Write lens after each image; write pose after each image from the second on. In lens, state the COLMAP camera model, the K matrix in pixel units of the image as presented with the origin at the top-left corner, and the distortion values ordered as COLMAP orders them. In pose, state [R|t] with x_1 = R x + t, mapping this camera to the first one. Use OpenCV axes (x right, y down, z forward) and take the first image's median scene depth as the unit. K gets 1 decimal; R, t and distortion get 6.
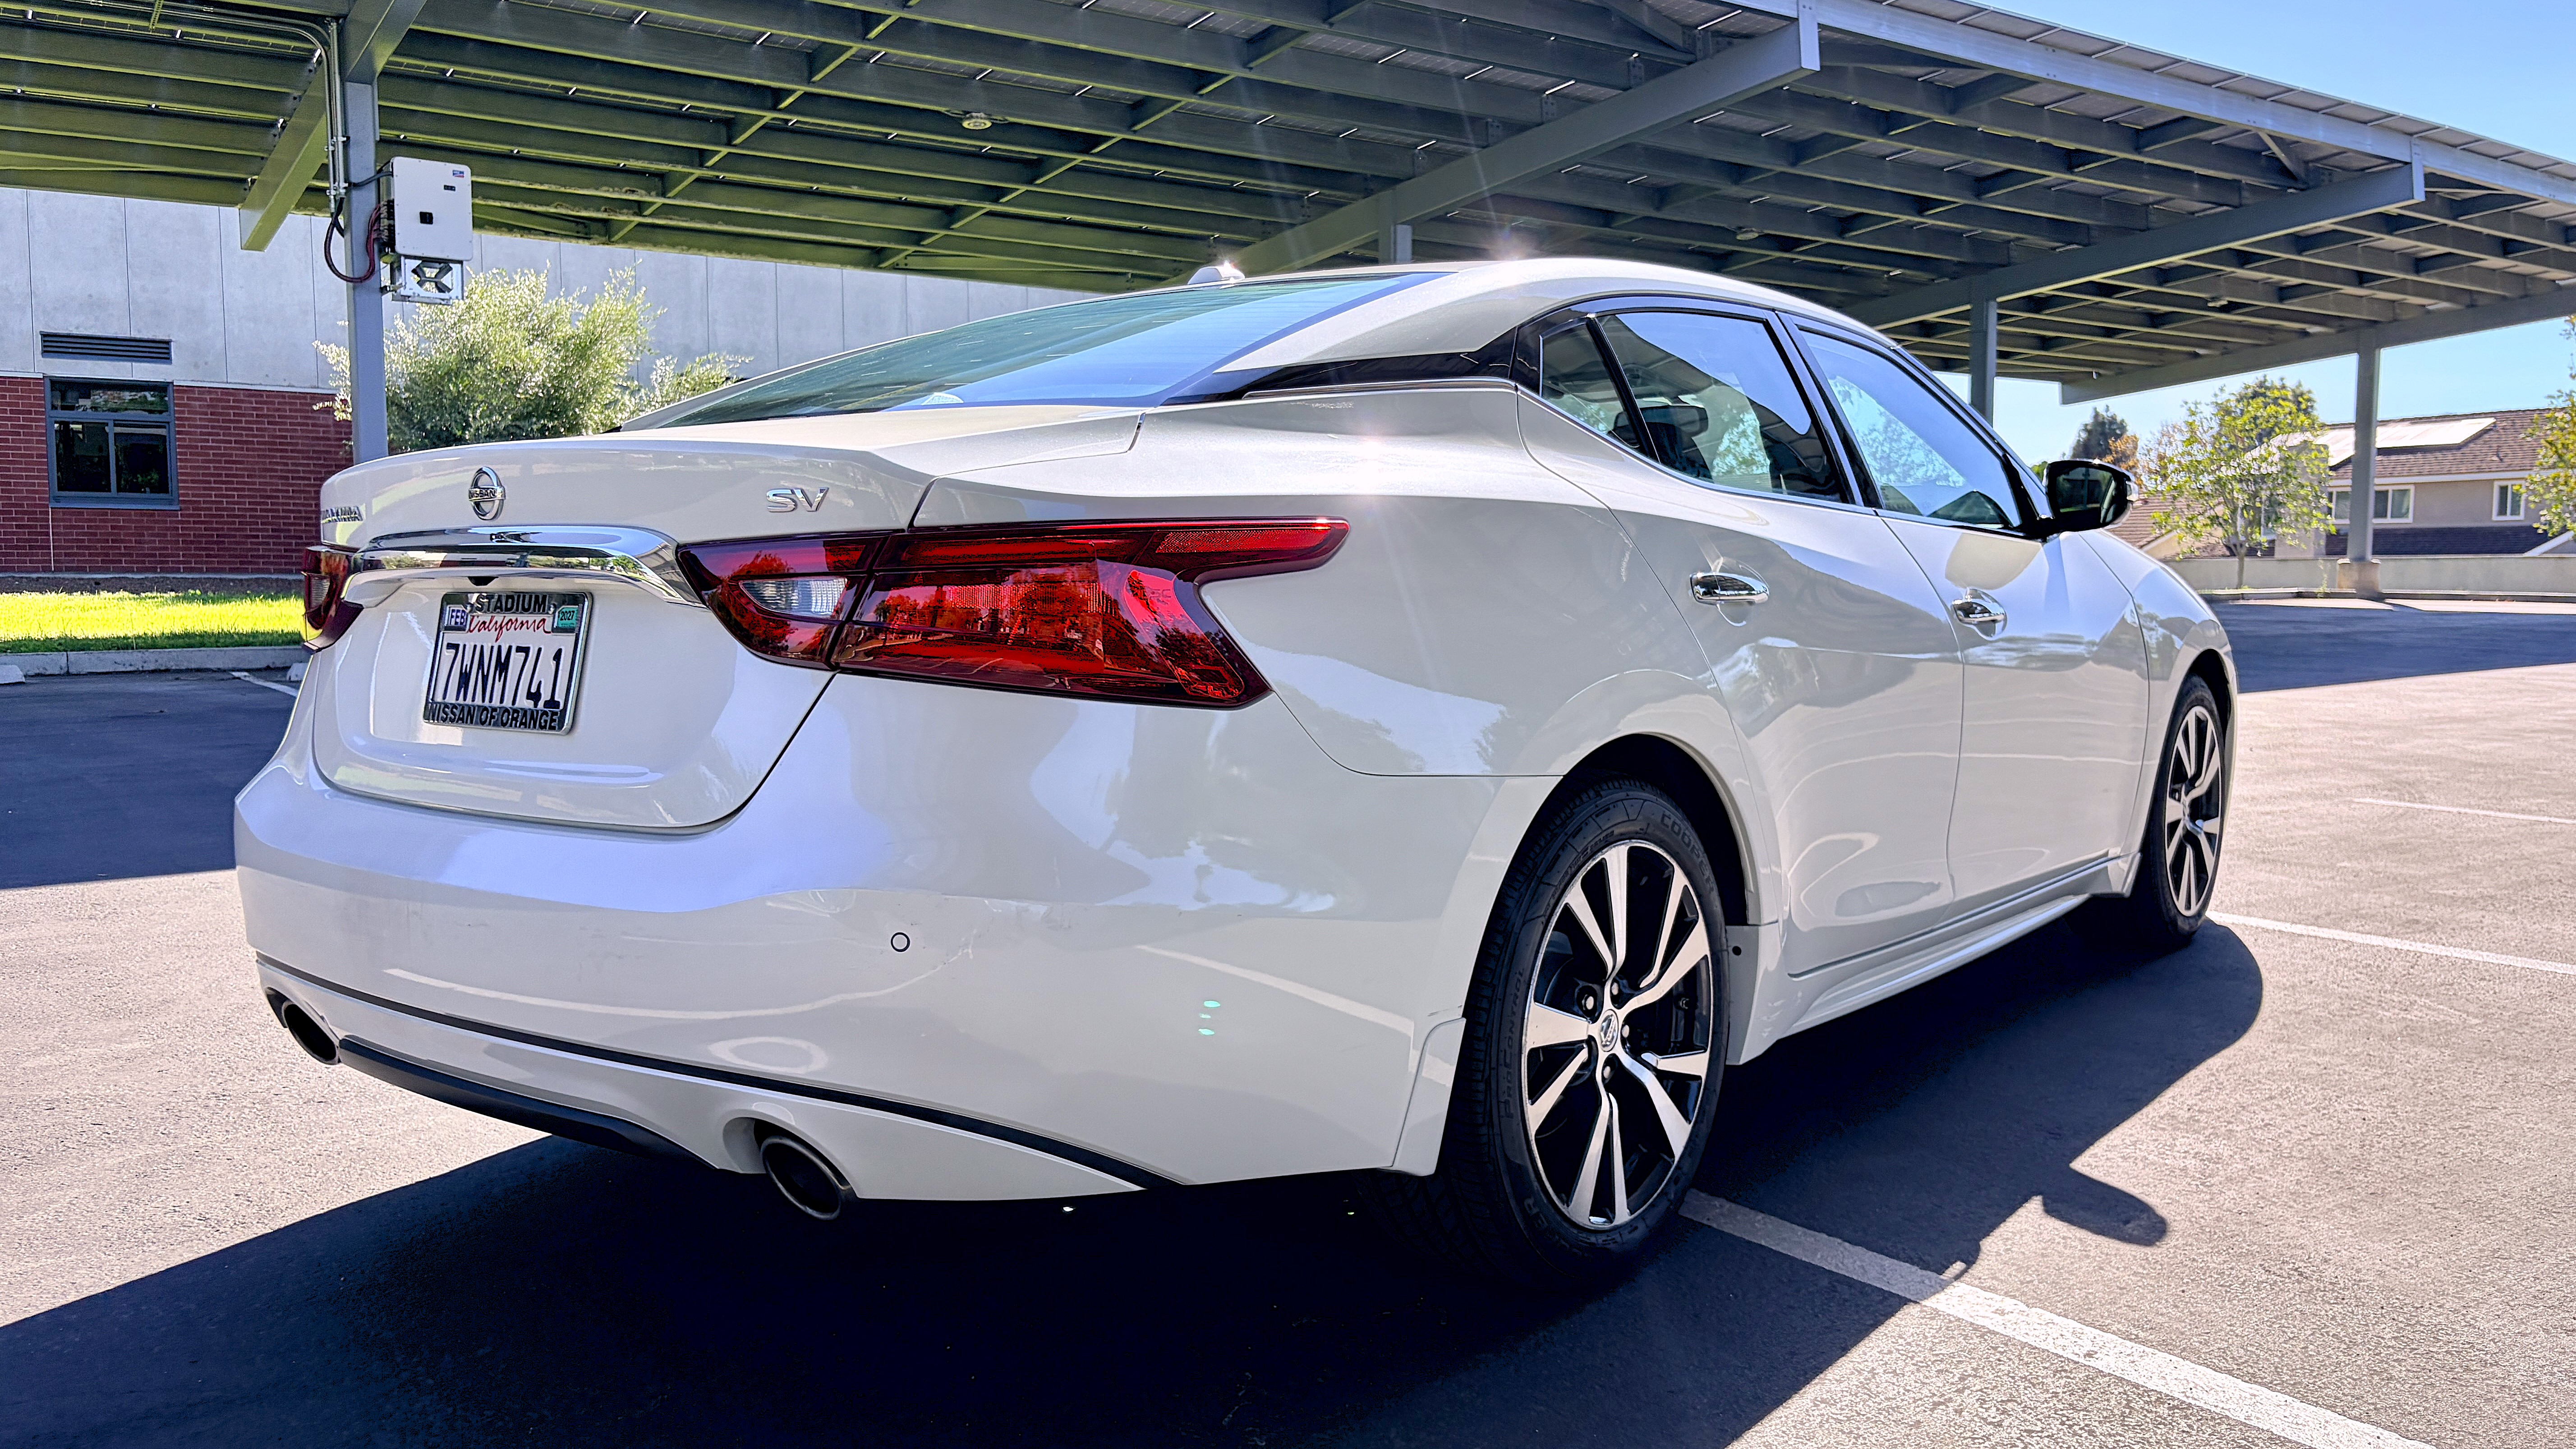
lens RADIAL K [[1997.6, 0, 1288.0], [0, 1997.6, 724.5], [0, 0, 1]] dist [0.014497, 0.006145]
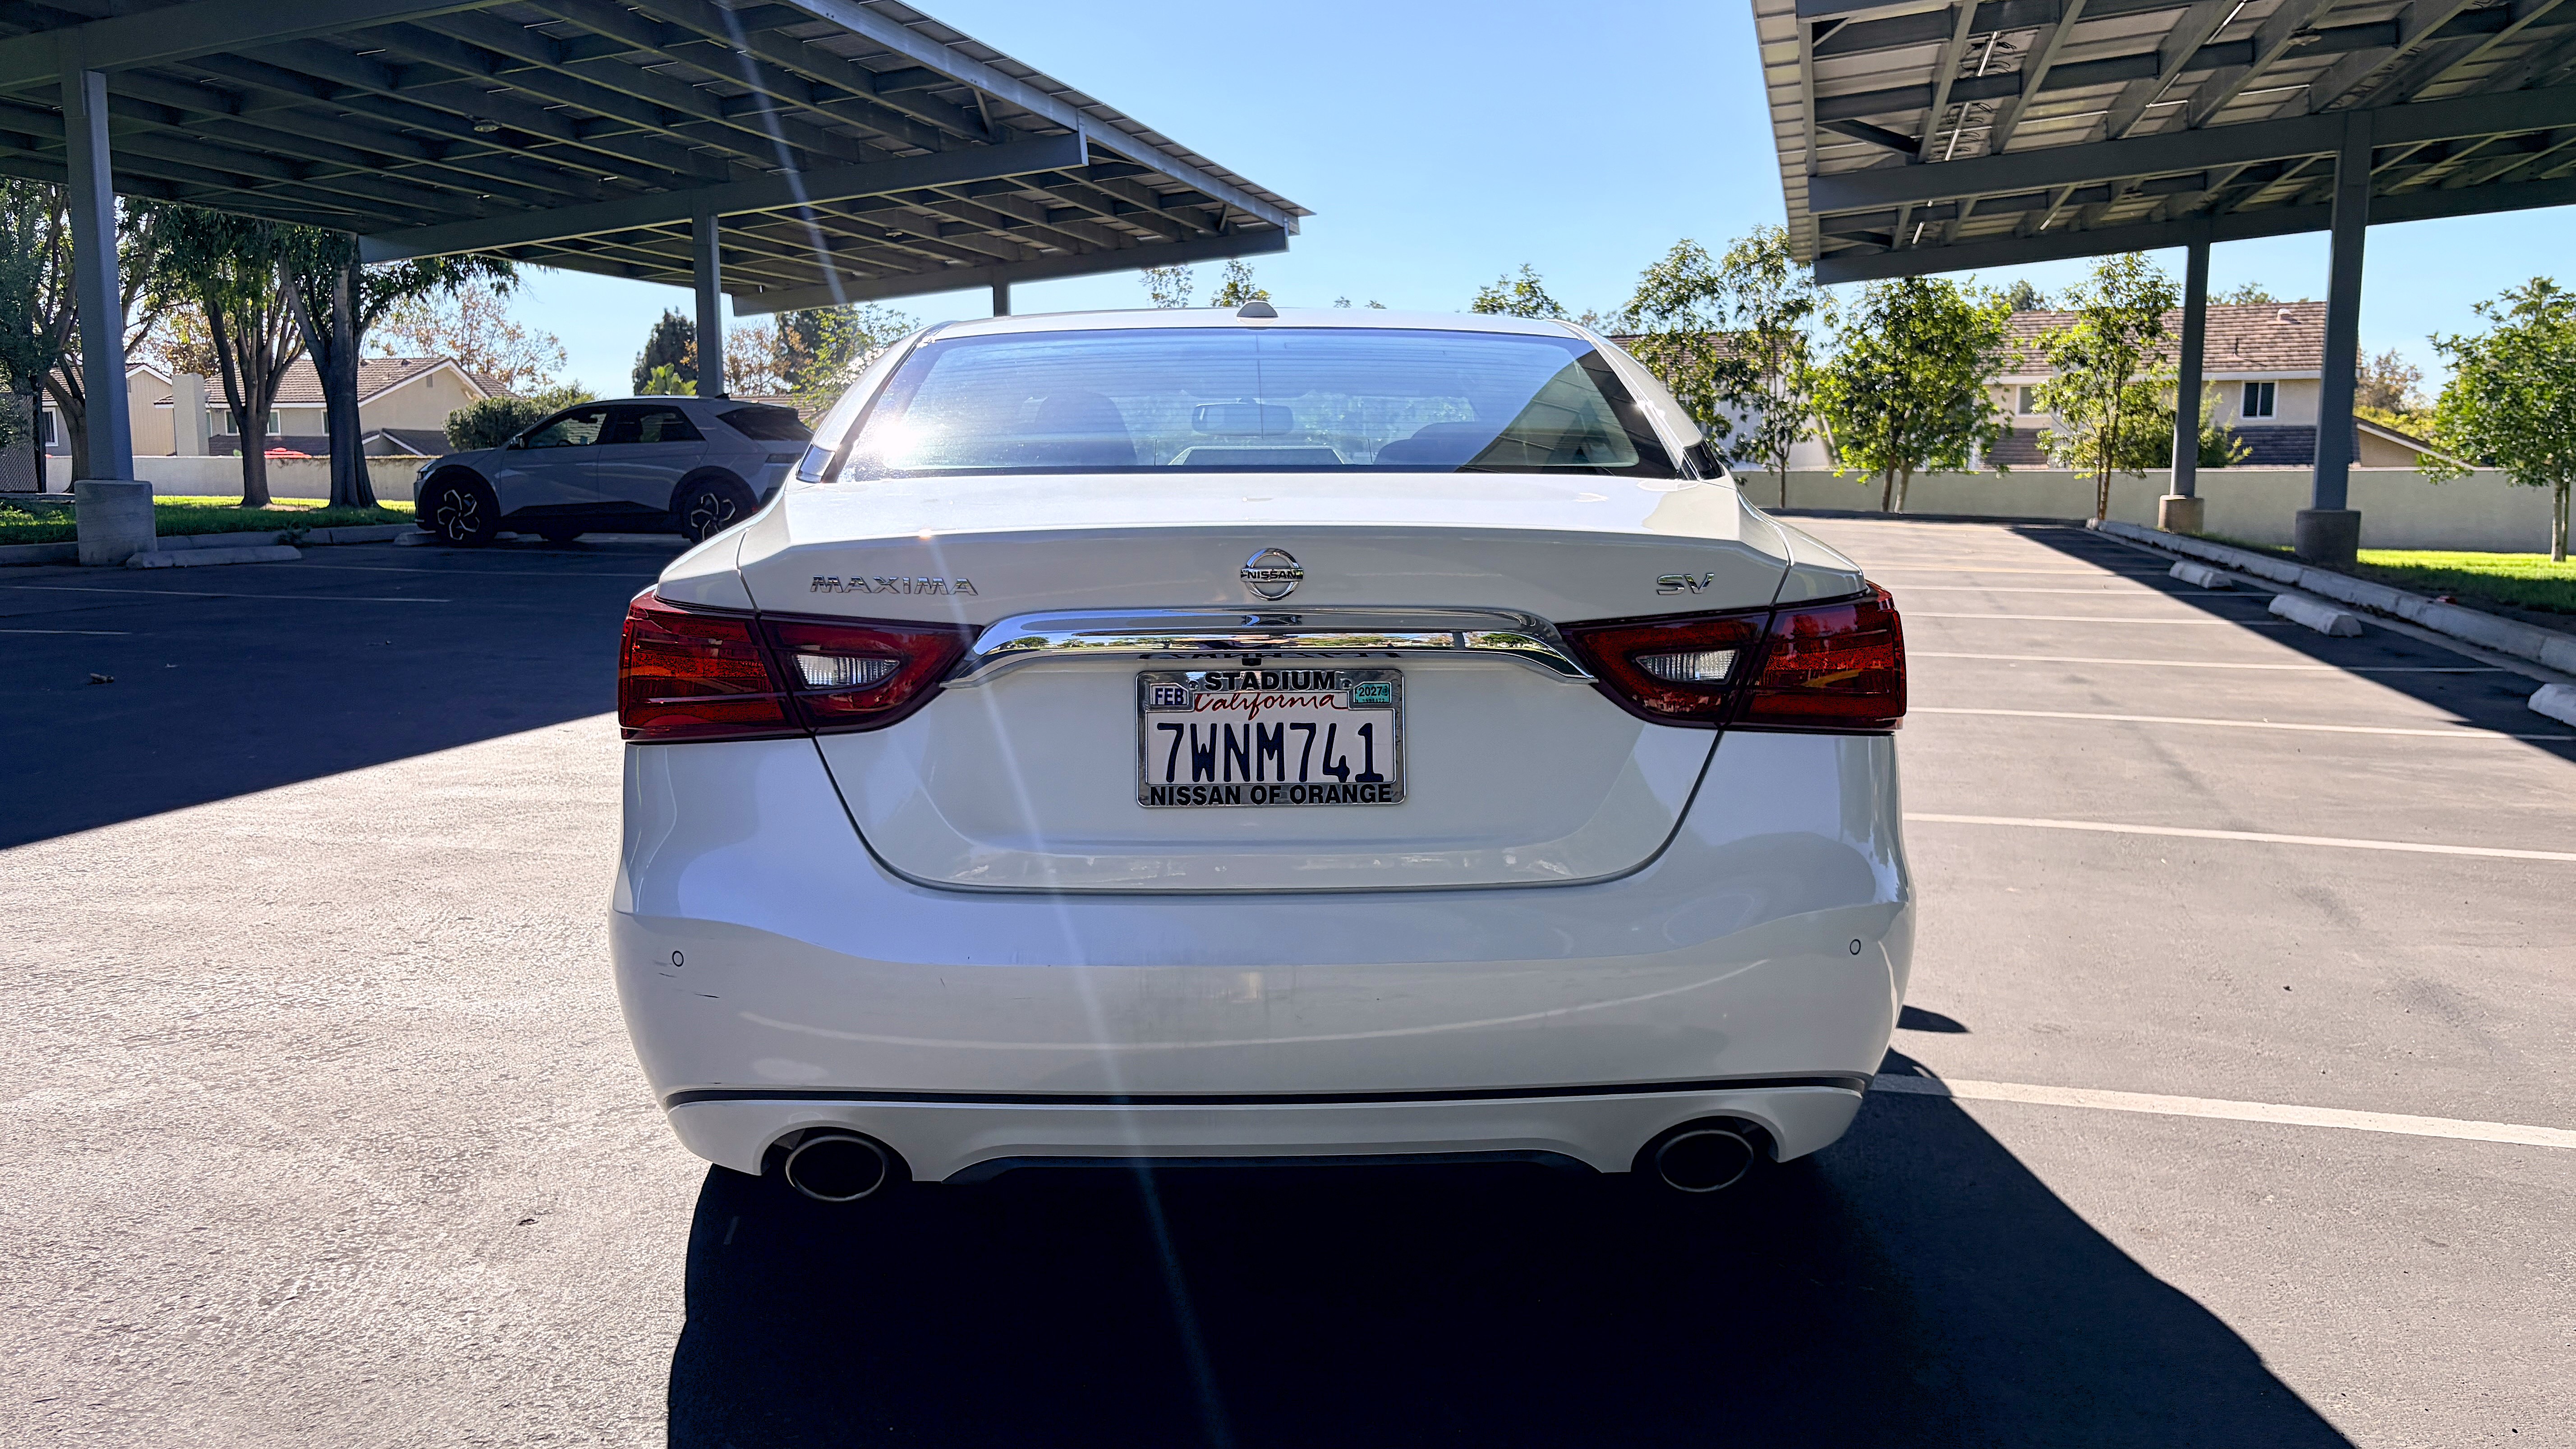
lens RADIAL K [[1997.6, 0, 1288.0], [0, 1997.6, 724.5], [0, 0, 1]] dist [0.014497, 0.006145]
pose [[0.764510, -0.081826, 0.639397, -0.935292], [0.048073, 0.996386, 0.070032, -0.098920], [-0.642817, -0.022803, 0.765681, 0.213459]]
